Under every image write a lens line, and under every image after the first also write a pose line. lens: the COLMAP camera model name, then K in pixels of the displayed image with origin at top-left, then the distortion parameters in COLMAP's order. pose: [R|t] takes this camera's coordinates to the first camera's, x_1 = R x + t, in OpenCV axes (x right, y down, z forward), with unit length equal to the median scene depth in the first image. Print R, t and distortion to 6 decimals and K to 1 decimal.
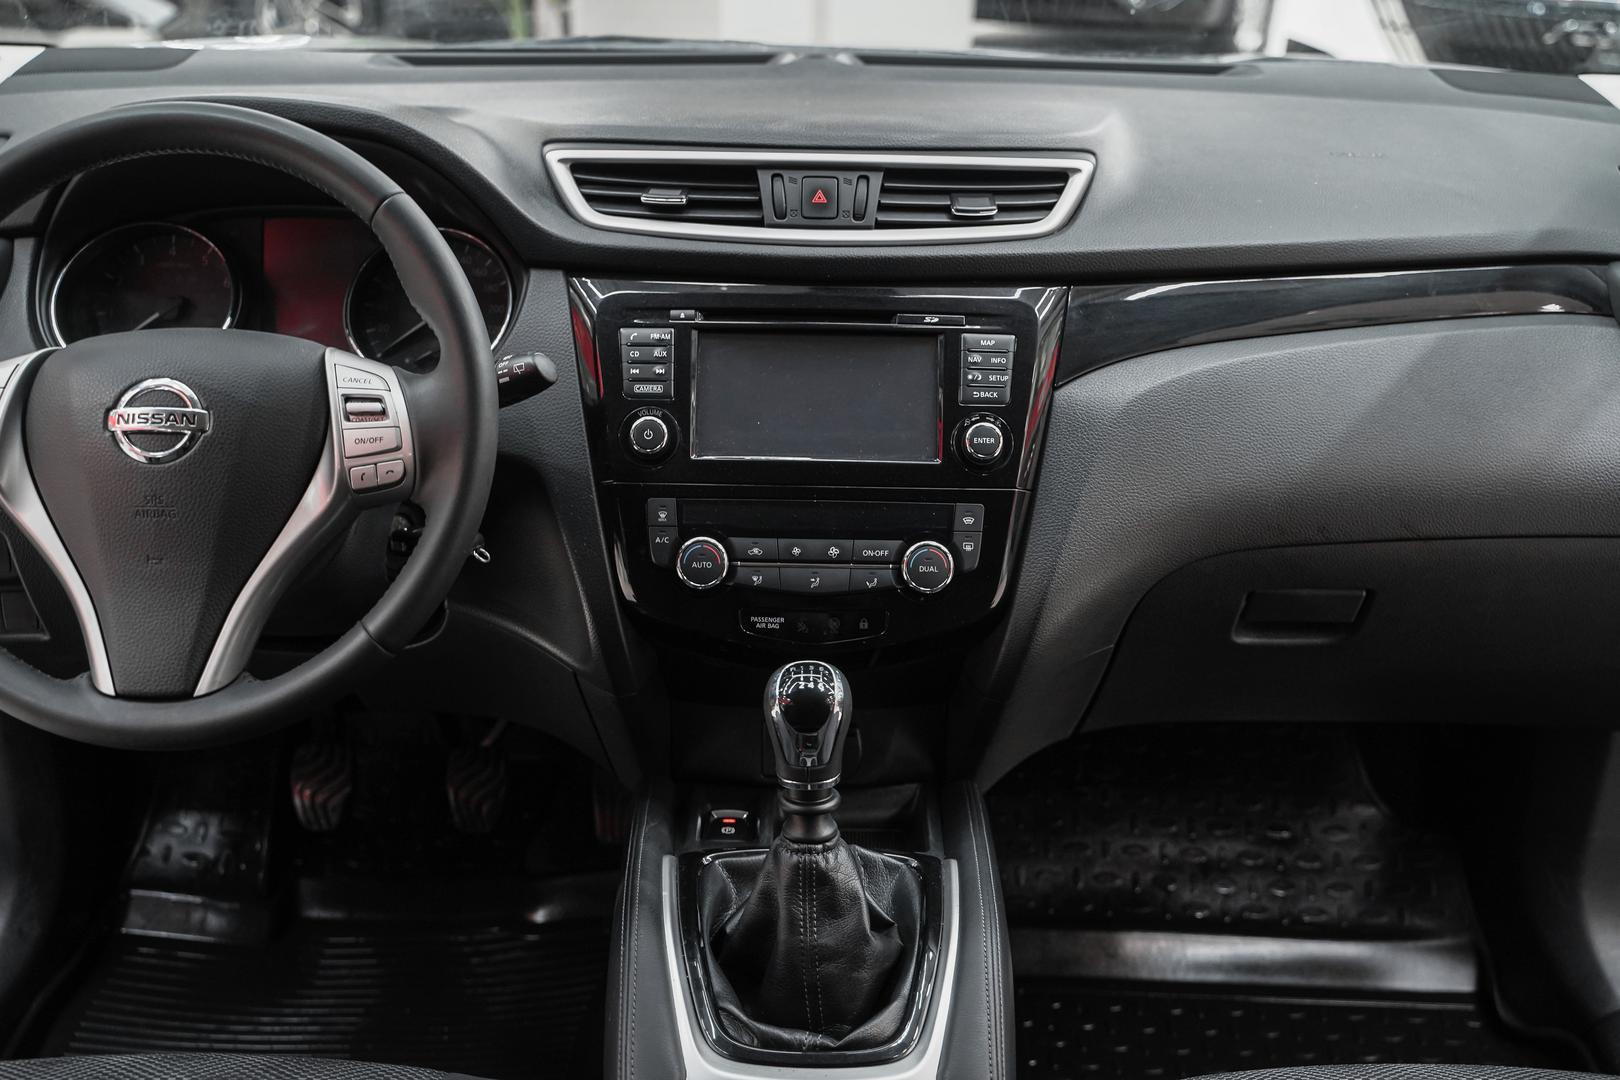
lens RADIAL K [[1876.6, 0, 810.0], [0, 1876.6, 540.0], [0, 0, 1]] dist [0.005101, 0.011363]
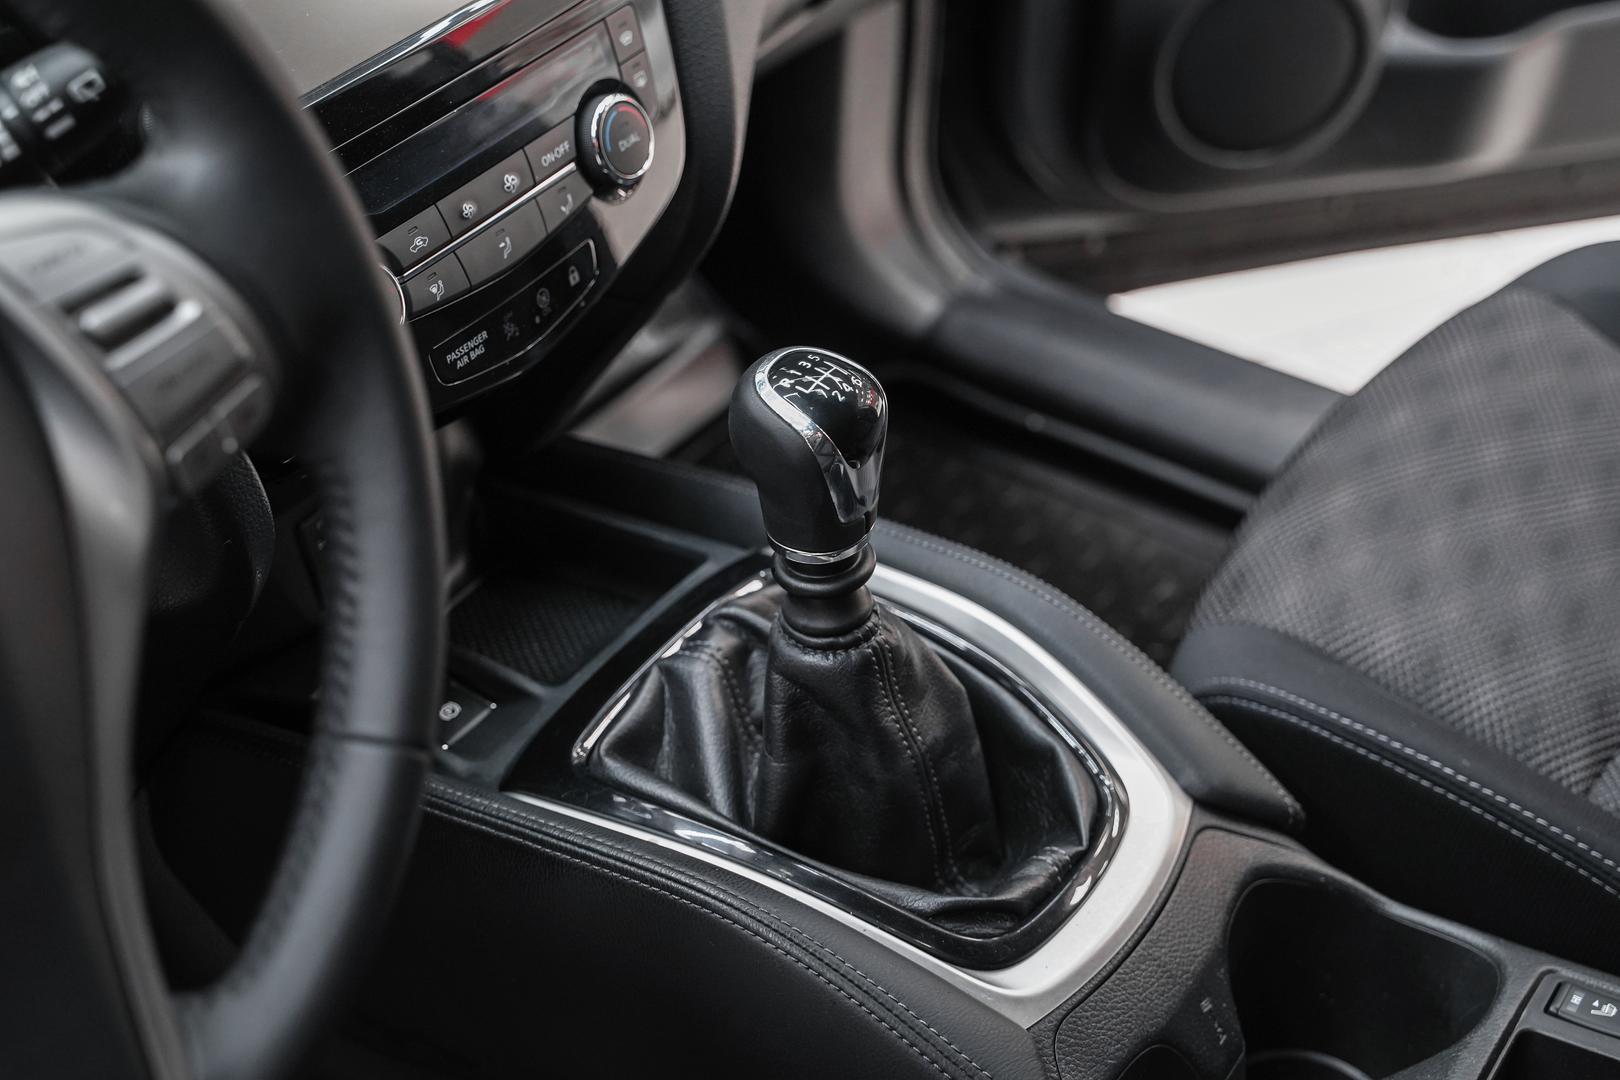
lens RADIAL K [[2331.8, 0, 810.0], [0, 2331.8, 540.0], [0, 0, 1]] dist [0.022695, -0.097775]
pose [[0.537292, -0.521627, 0.662738, -0.448492], [0.290639, 0.852180, 0.435107, -0.176560], [-0.791736, -0.041163, 0.609475, 0.497694]]
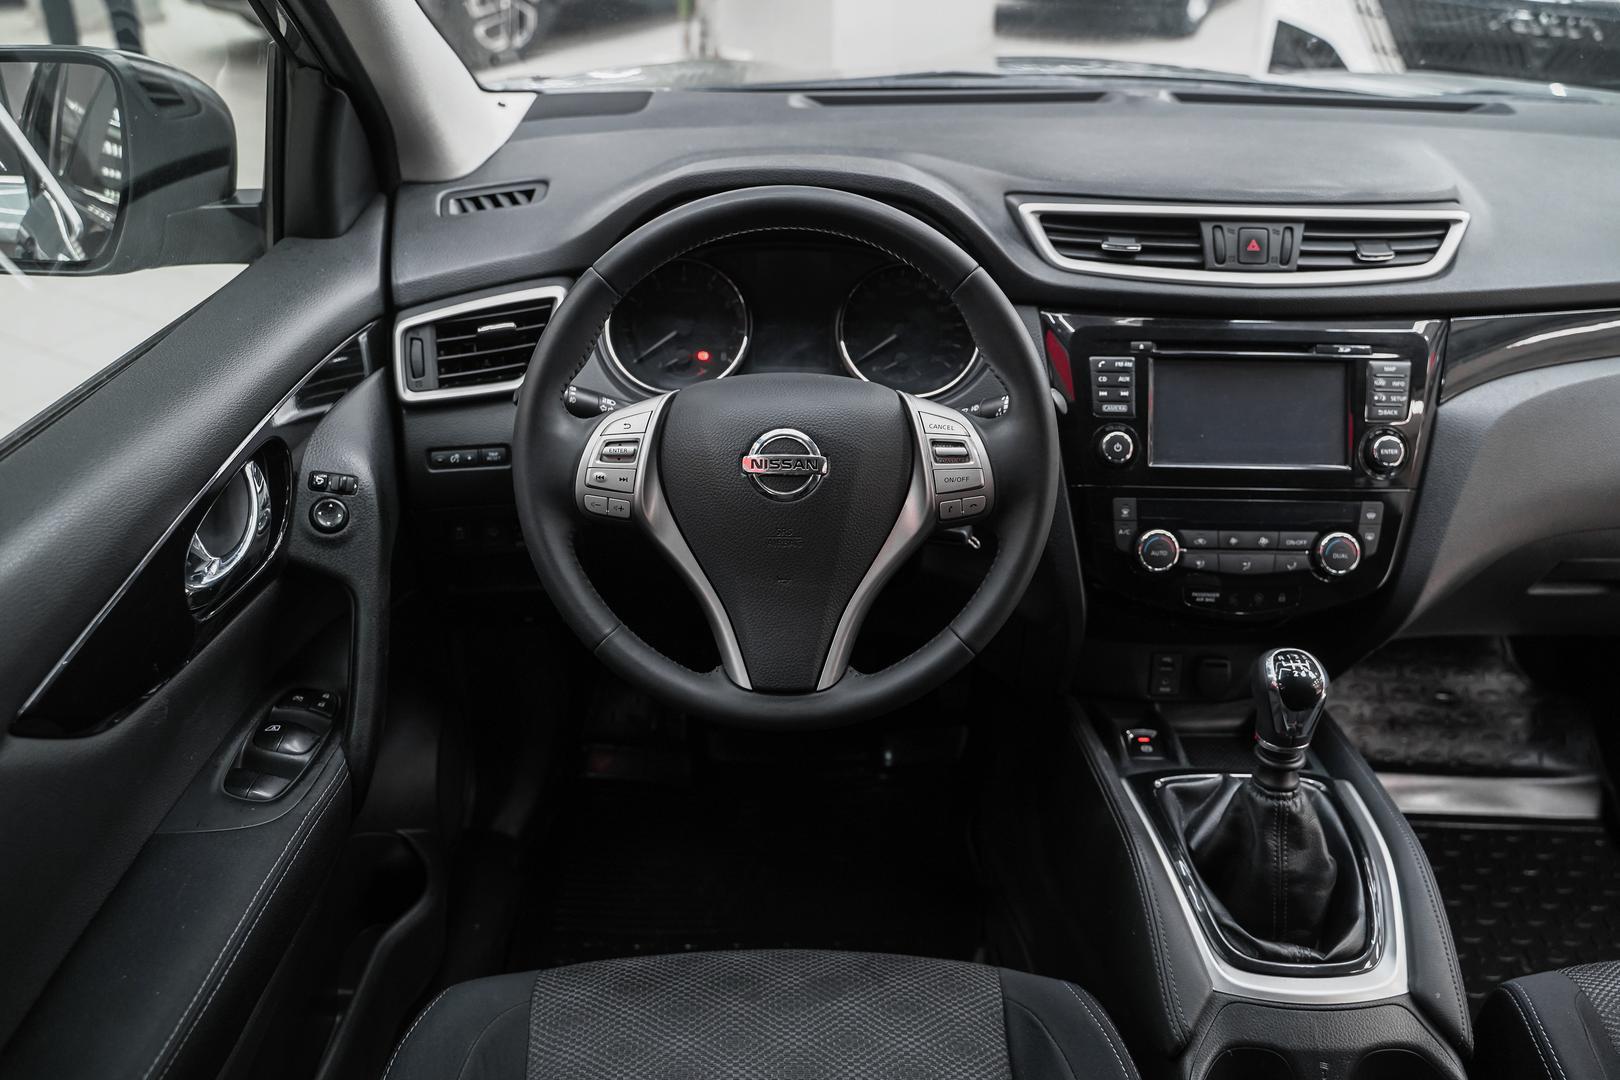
lens RADIAL K [[1322.8, 0, 810.0], [0, 1322.8, 543.3], [0, 0, 1]] dist [-0.006848, -0.013892]
pose [[0.999998, -0.001110, 0.001648, -0.284531], [0.000876, 0.990741, 0.135763, -0.109925], [-0.001783, -0.135761, 0.990740, 0.135303]]
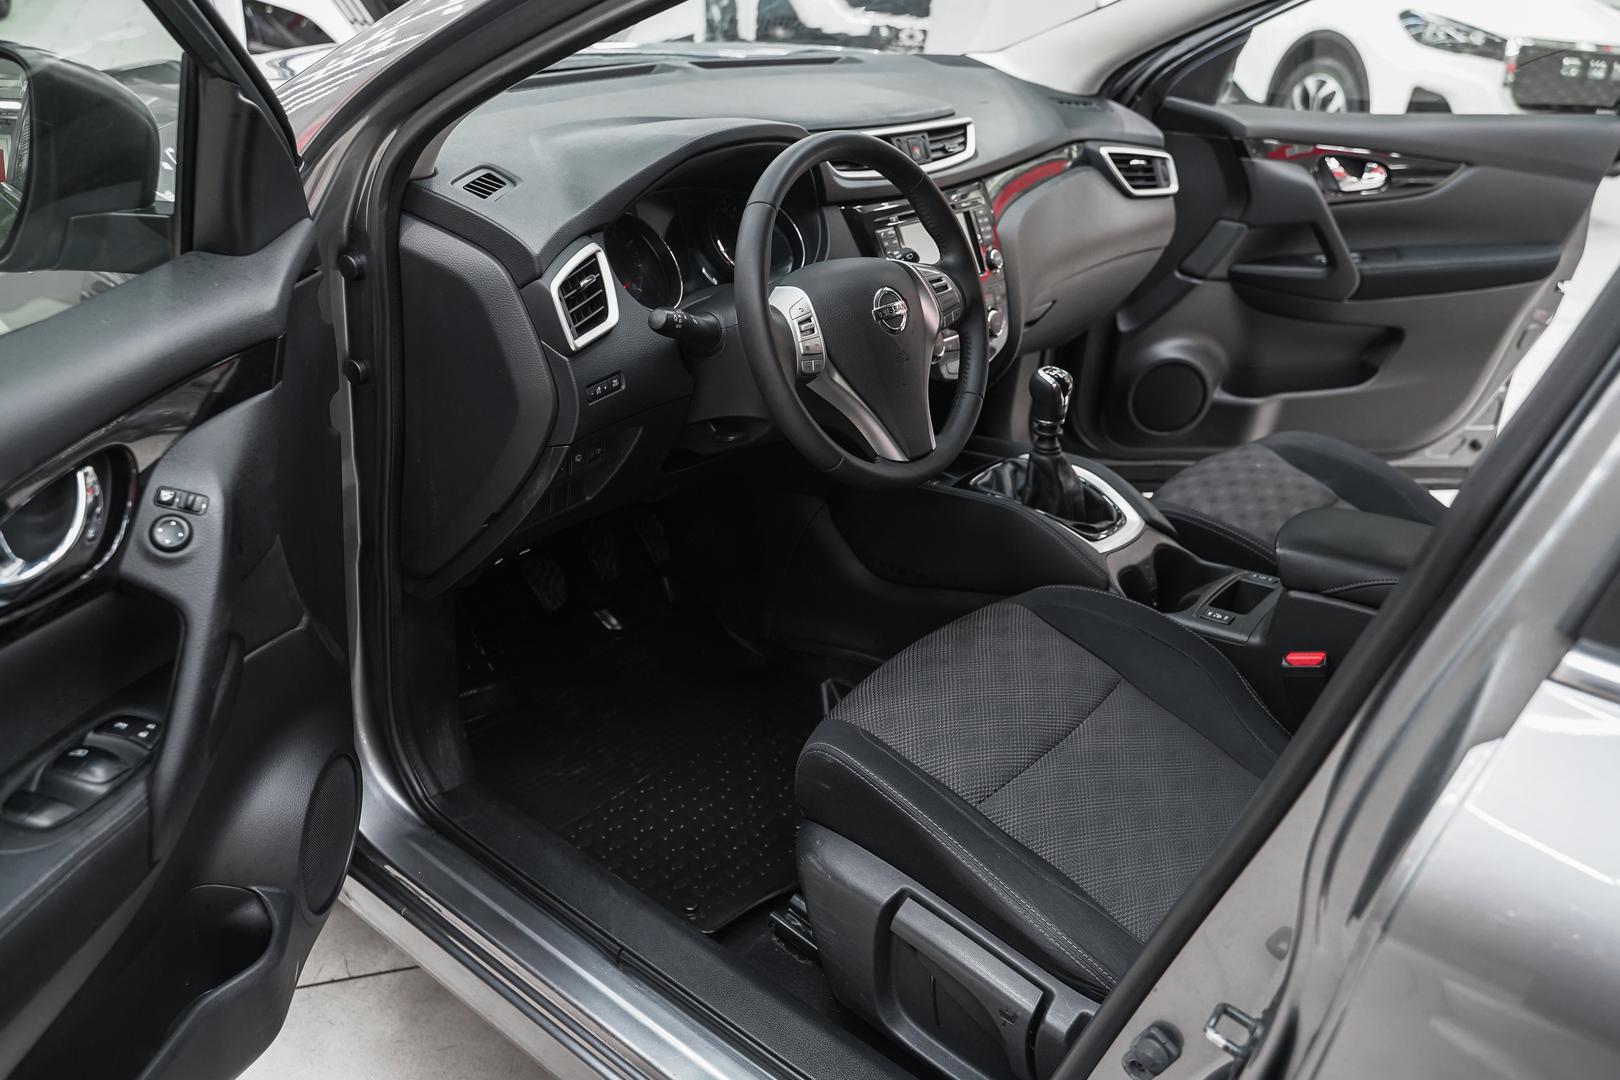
lens RADIAL K [[1346.3, 0, 794.8], [0, 1346.3, 532.6], [0, 0, 1]] dist [-0.002918, -0.001873]
pose [[0.623507, -0.309973, 0.717743, -1.212770], [0.208610, 0.950722, 0.229370, -0.152700], [-0.753473, 0.006715, 0.657445, 0.180016]]
